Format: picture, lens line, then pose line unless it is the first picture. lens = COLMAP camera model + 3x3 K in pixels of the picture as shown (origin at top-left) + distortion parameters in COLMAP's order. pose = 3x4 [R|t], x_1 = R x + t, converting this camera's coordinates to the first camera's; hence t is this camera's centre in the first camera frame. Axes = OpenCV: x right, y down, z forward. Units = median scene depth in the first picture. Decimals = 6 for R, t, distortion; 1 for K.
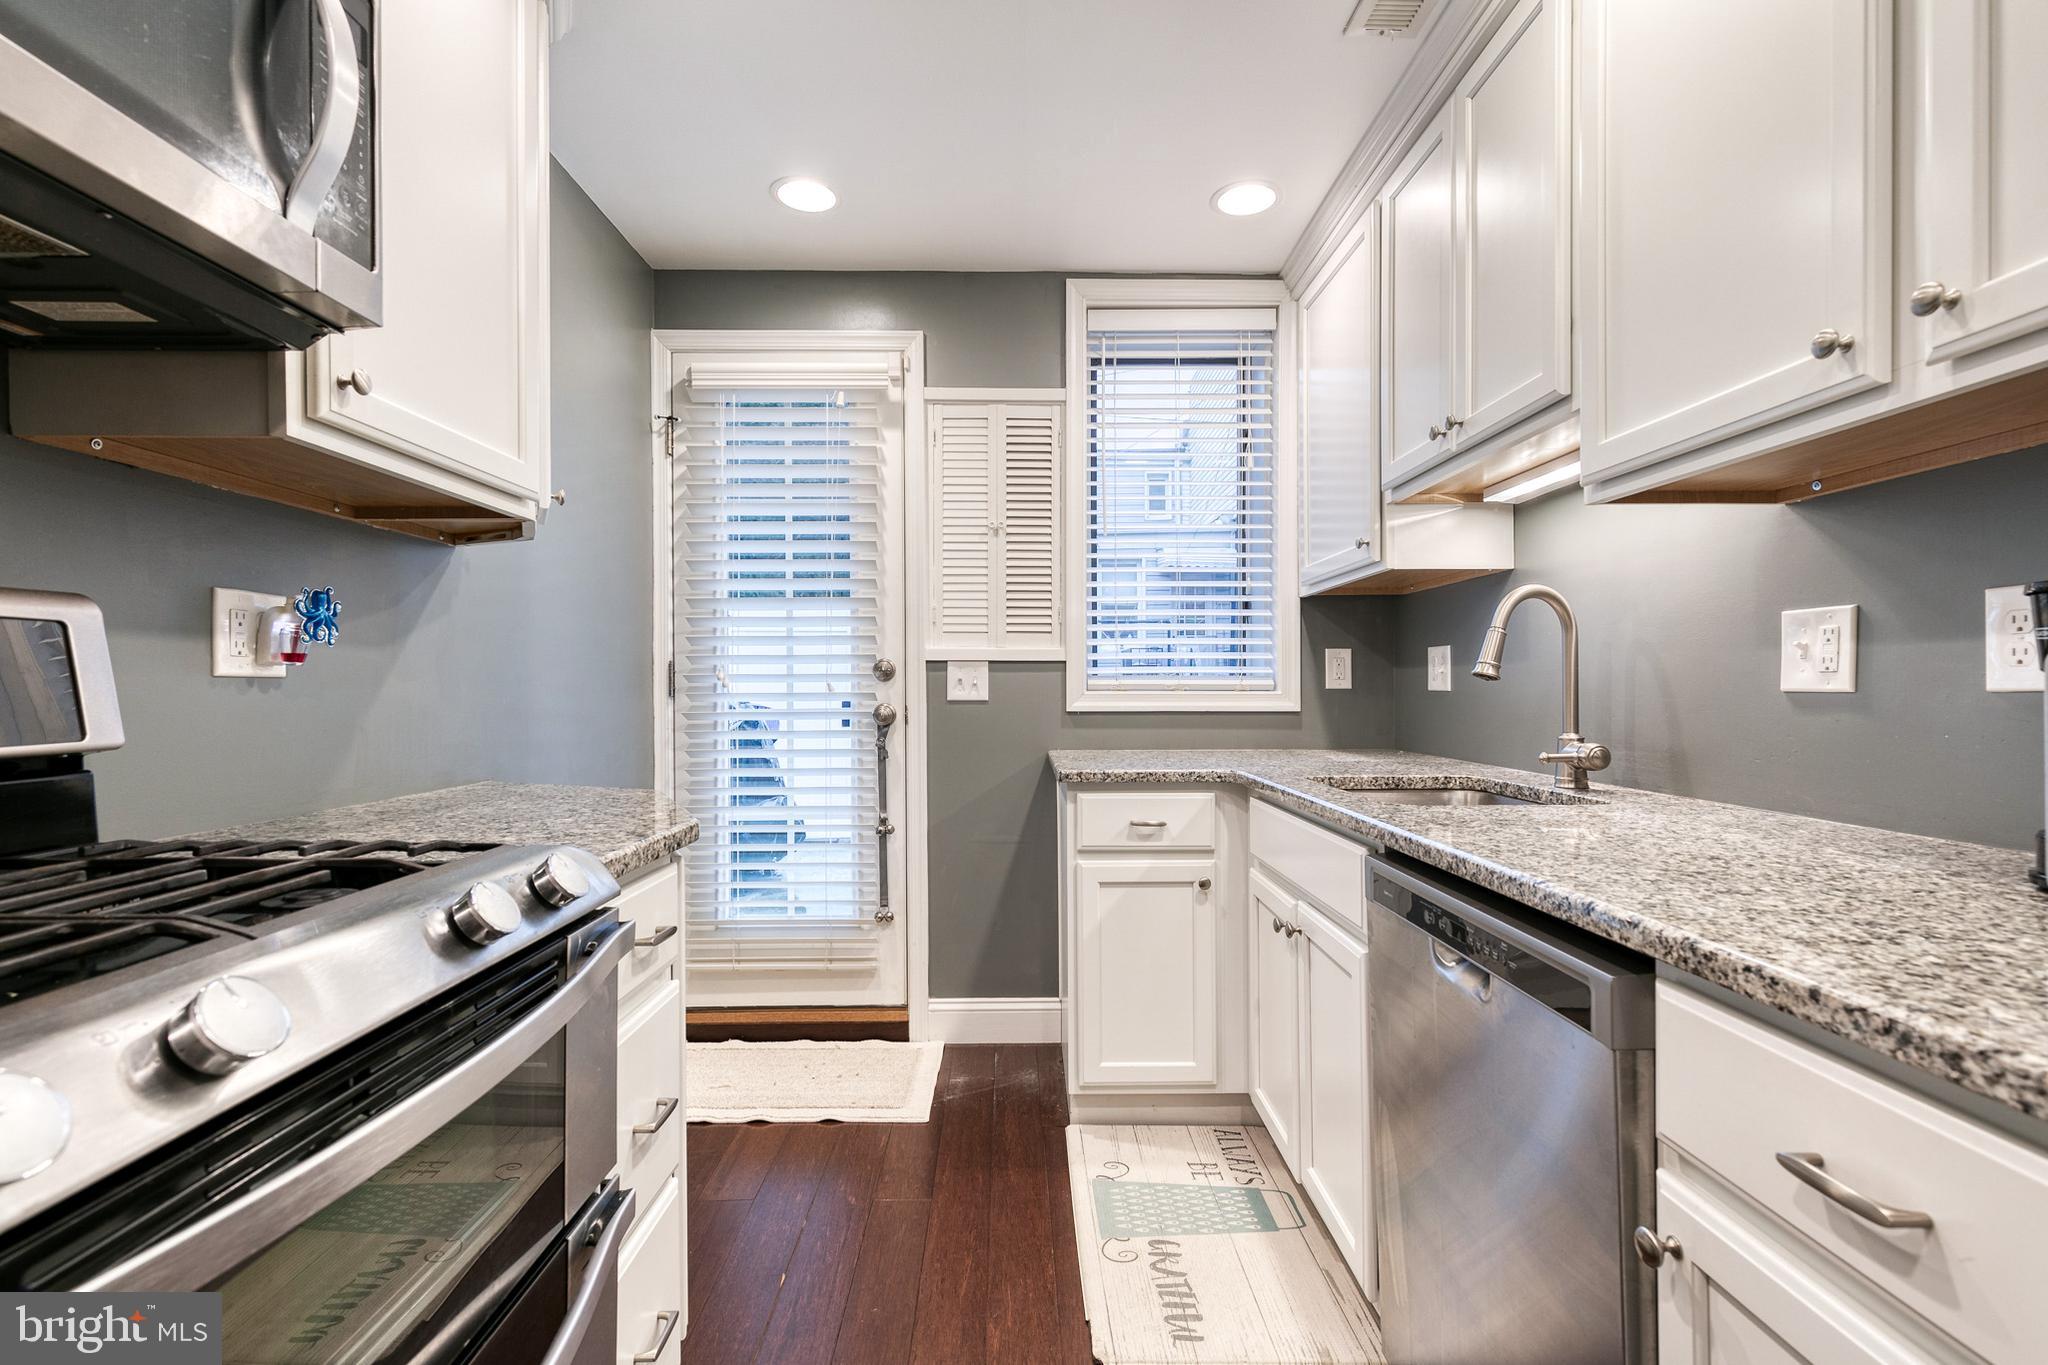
lens RADIAL K [[937.7, 0, 1024.0], [0, 937.7, 682.5], [0, 0, 1]] dist [0.006605, -0.000908]
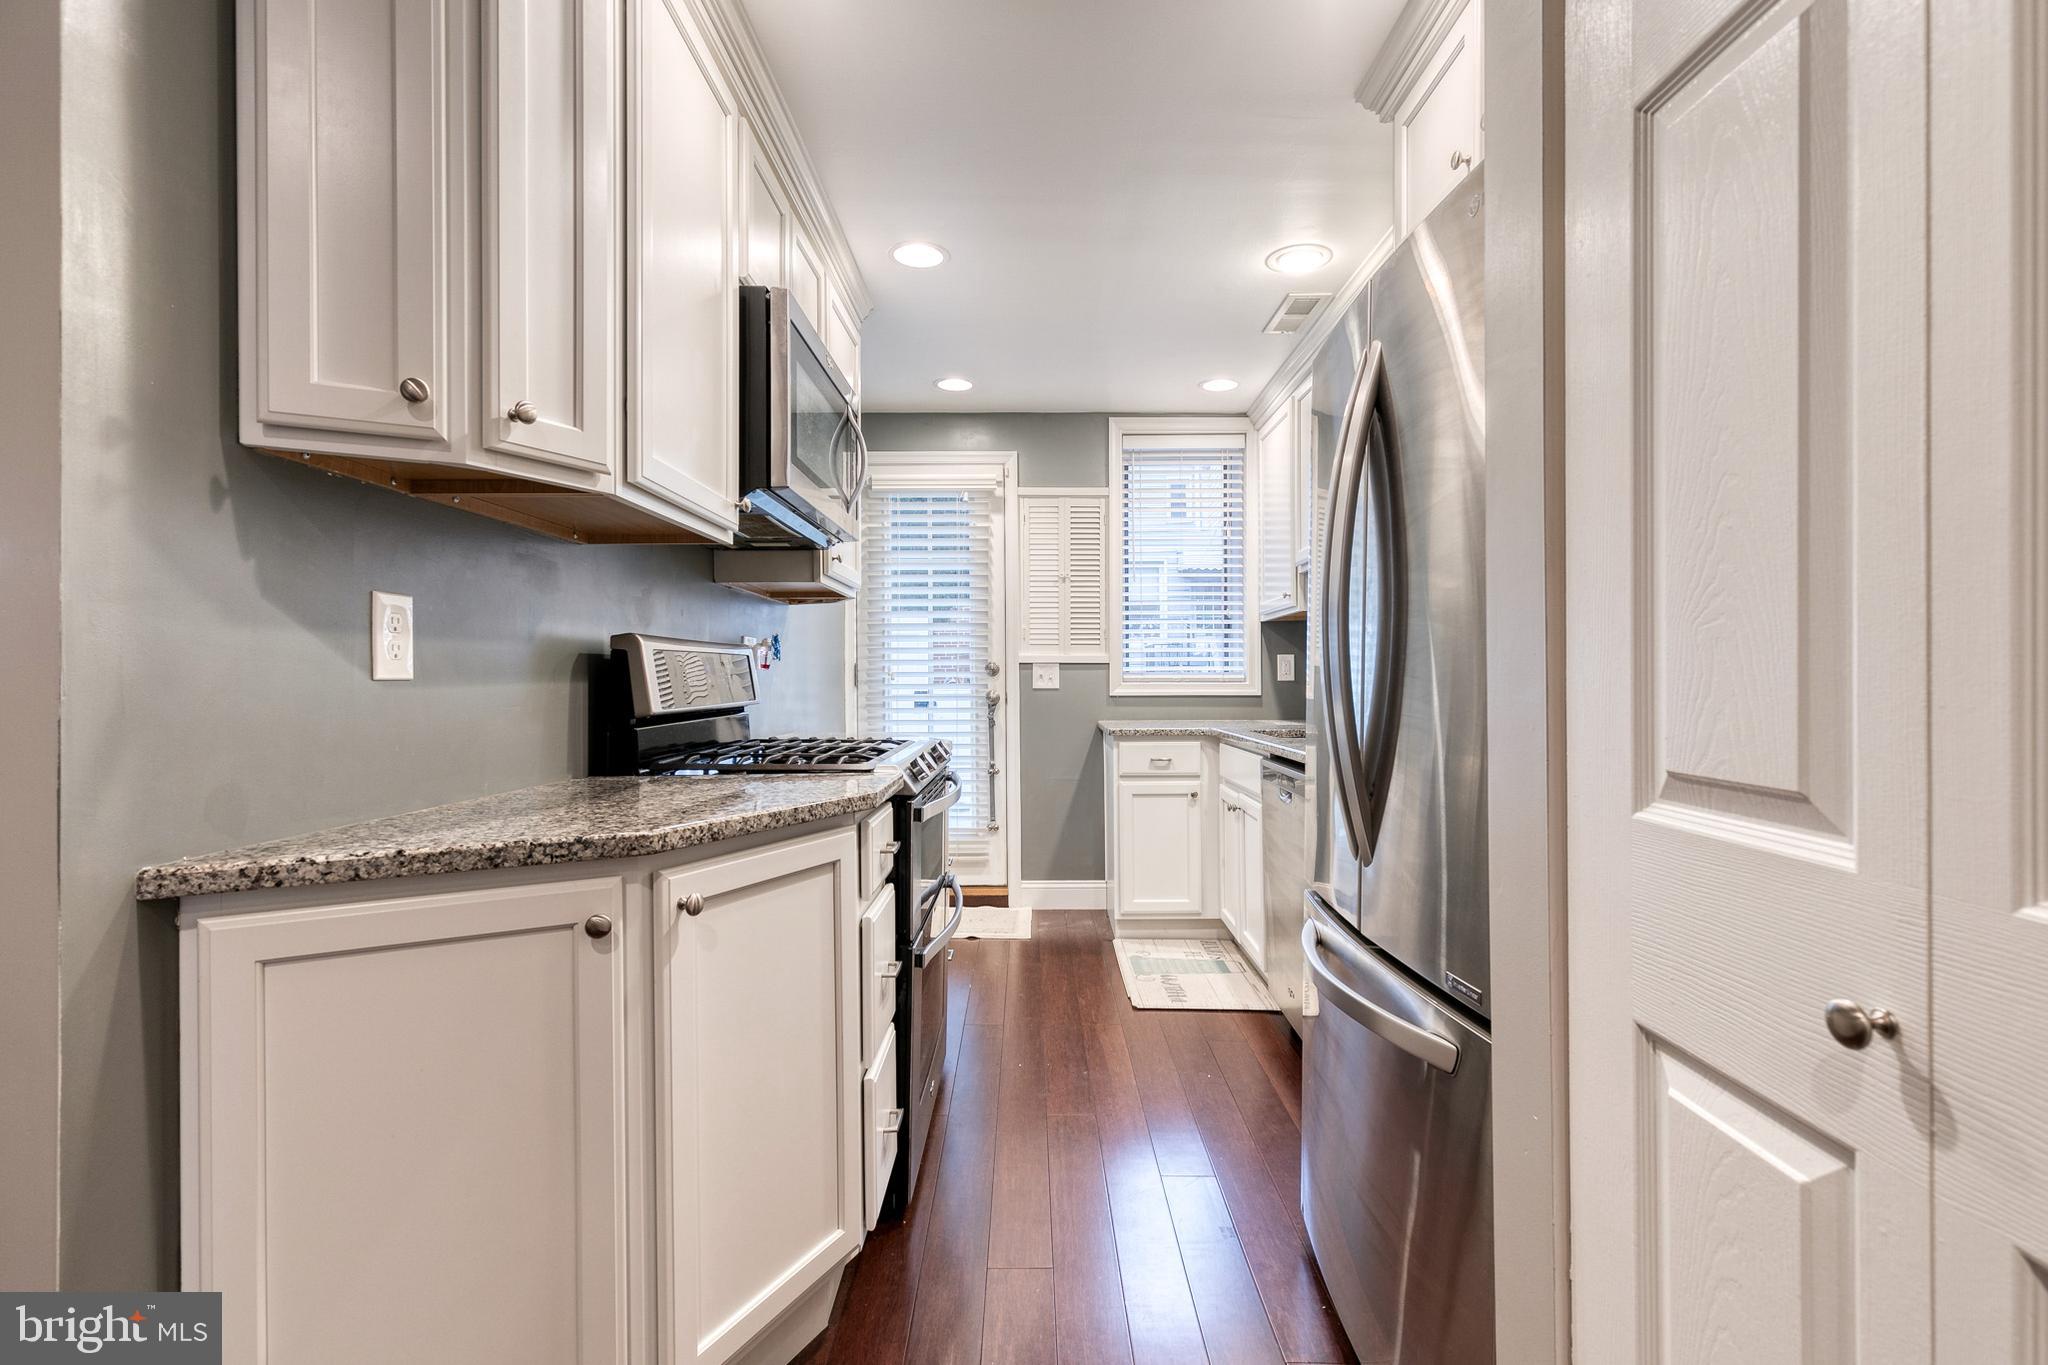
lens RADIAL K [[945.5, 0, 1035.9], [0, 945.5, 670.6], [0, 0, 1]] dist [0.008579, -0.000546]
pose [[0.999932, -0.001411, -0.011608, -0.060798], [0.001332, 0.999976, -0.006809, 0.000122], [0.011618, 0.006793, 0.999909, -0.587409]]
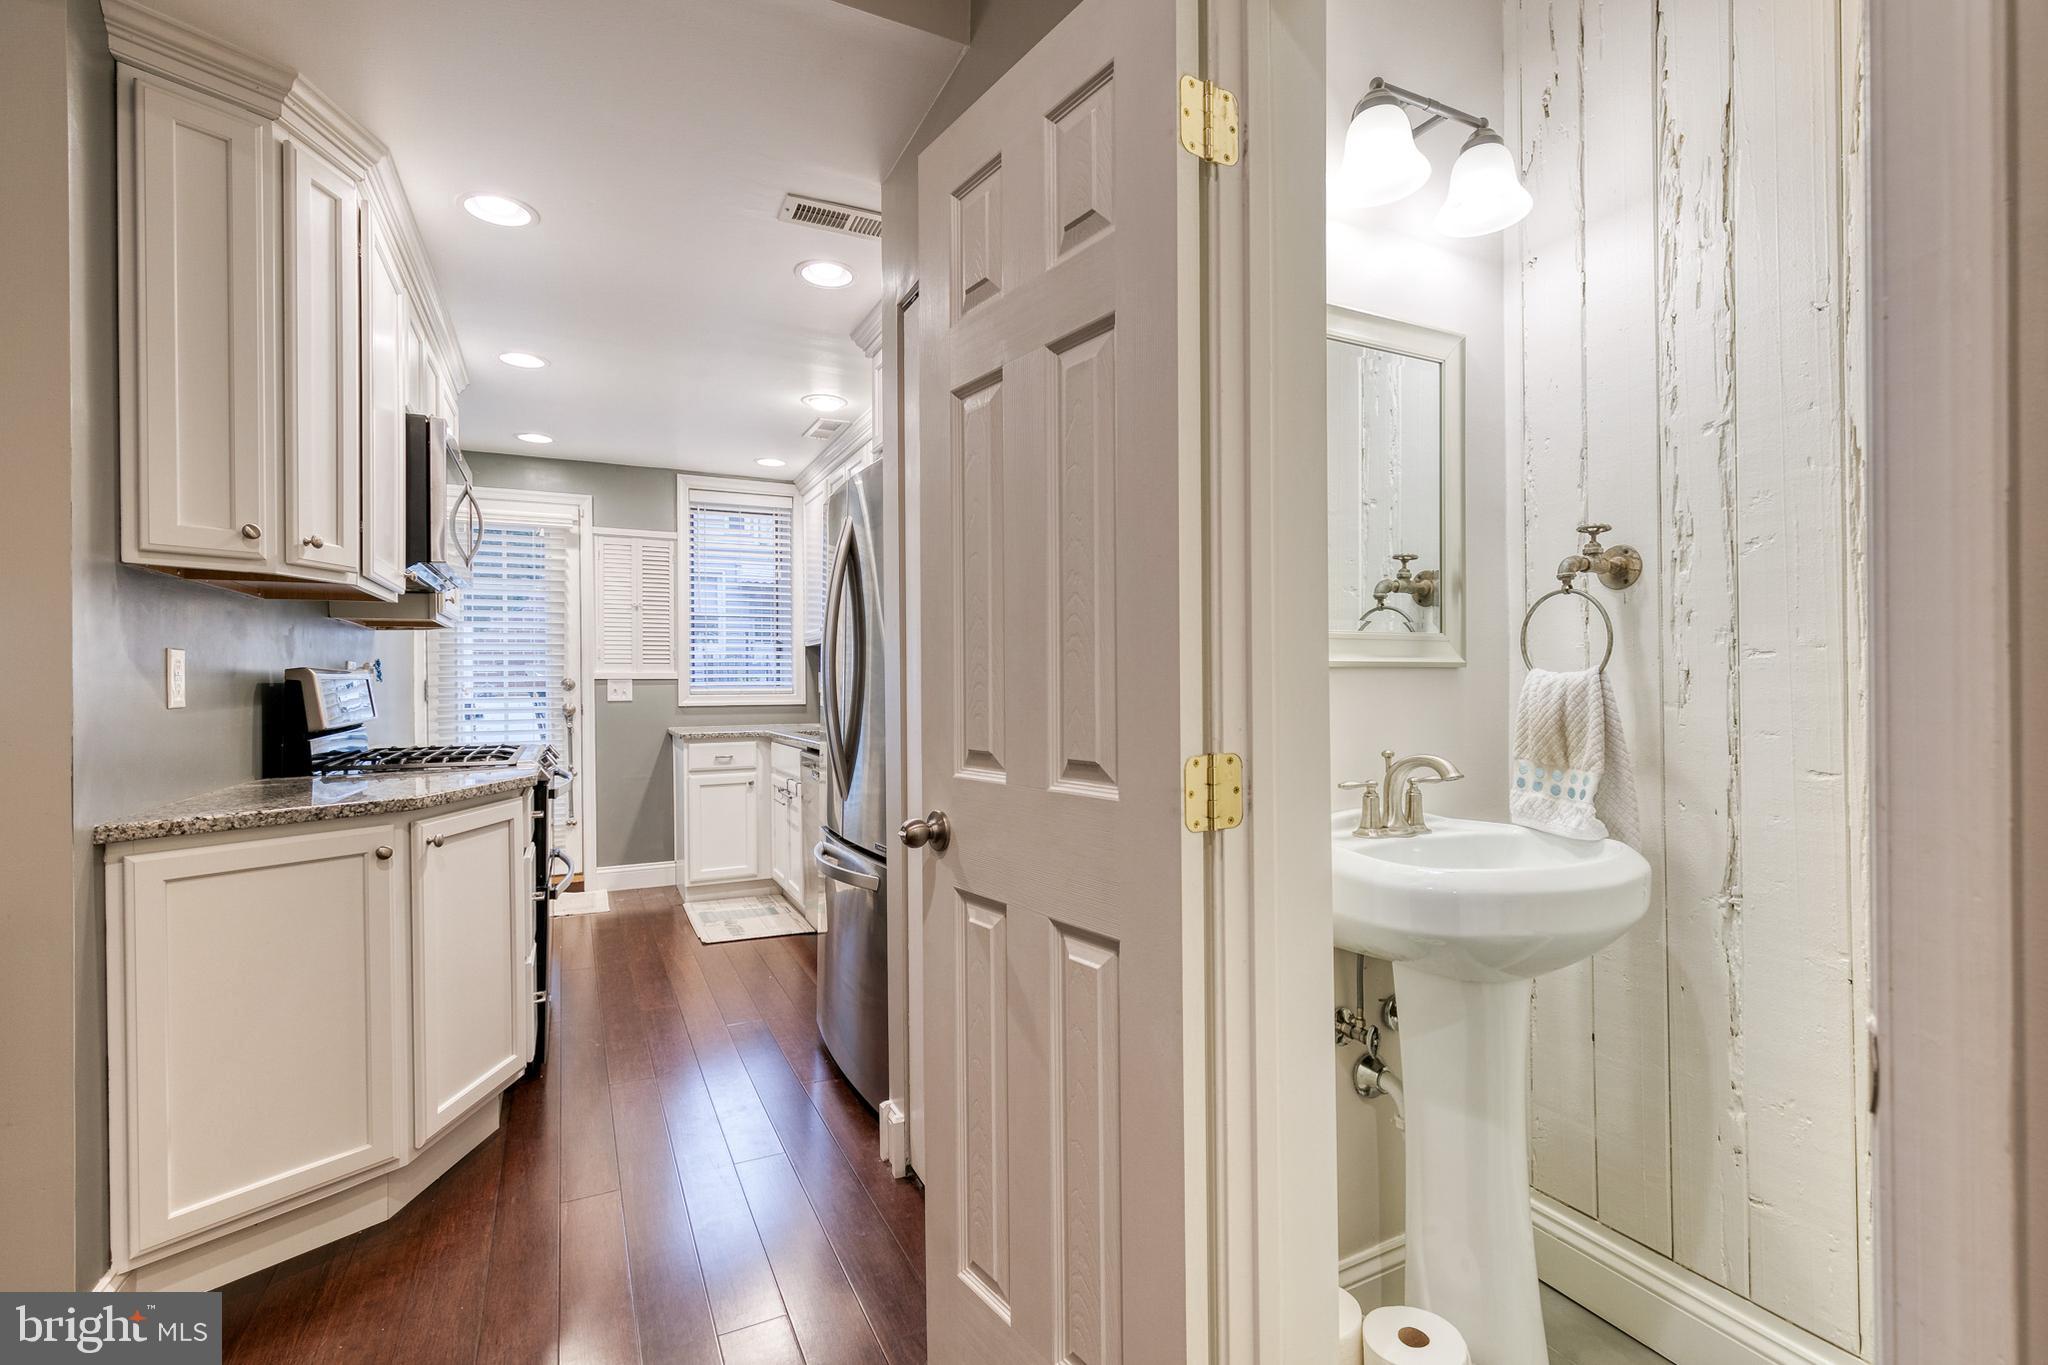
lens RADIAL K [[931.8, 0, 1037.3], [0, 931.8, 679.2], [0, 0, 1]] dist [0.009905, -0.000409]
pose [[0.900533, -0.002963, 0.434777, -0.122566], [0.004344, 0.999988, -0.002182, -0.016142], [-0.434765, 0.003854, 0.900536, -1.011399]]
